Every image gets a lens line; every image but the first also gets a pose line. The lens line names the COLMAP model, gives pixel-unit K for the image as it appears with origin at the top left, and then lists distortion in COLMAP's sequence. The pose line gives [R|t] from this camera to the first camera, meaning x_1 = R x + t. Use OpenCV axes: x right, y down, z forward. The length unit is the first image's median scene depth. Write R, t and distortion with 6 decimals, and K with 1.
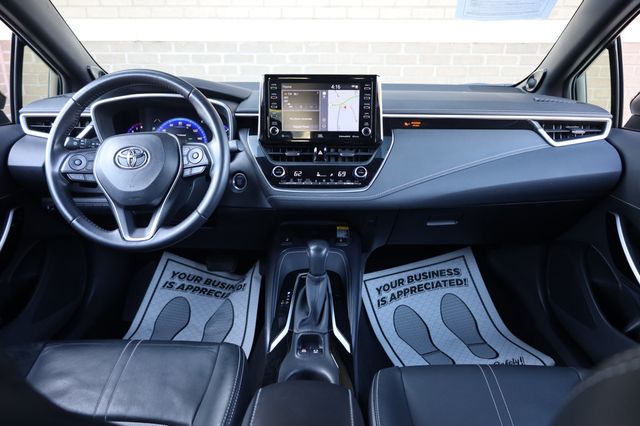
lens RADIAL K [[457.3, 0, 321.9], [0, 457.3, 212.9], [0, 0, 1]] dist [-0.009556, 0.000979]
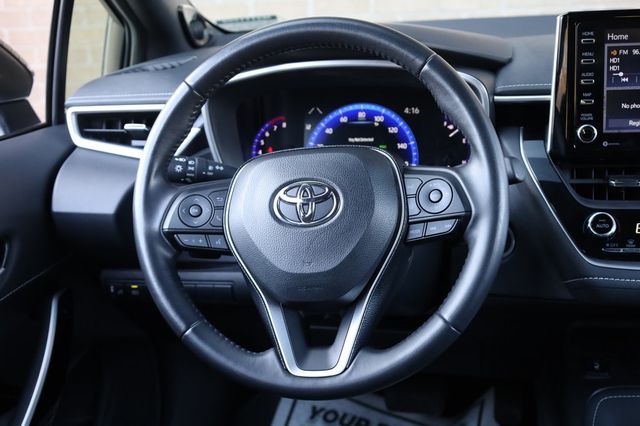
lens RADIAL K [[914.7, 0, 320.5], [0, 914.7, 212.1], [0, 0, 1]] dist [-0.018136, 0.000000]
pose [[0.976662, -0.001862, -0.214774, -0.183758], [-0.007380, 0.999081, -0.042219, -0.066189], [0.214655, 0.042819, 0.975751, 0.063388]]
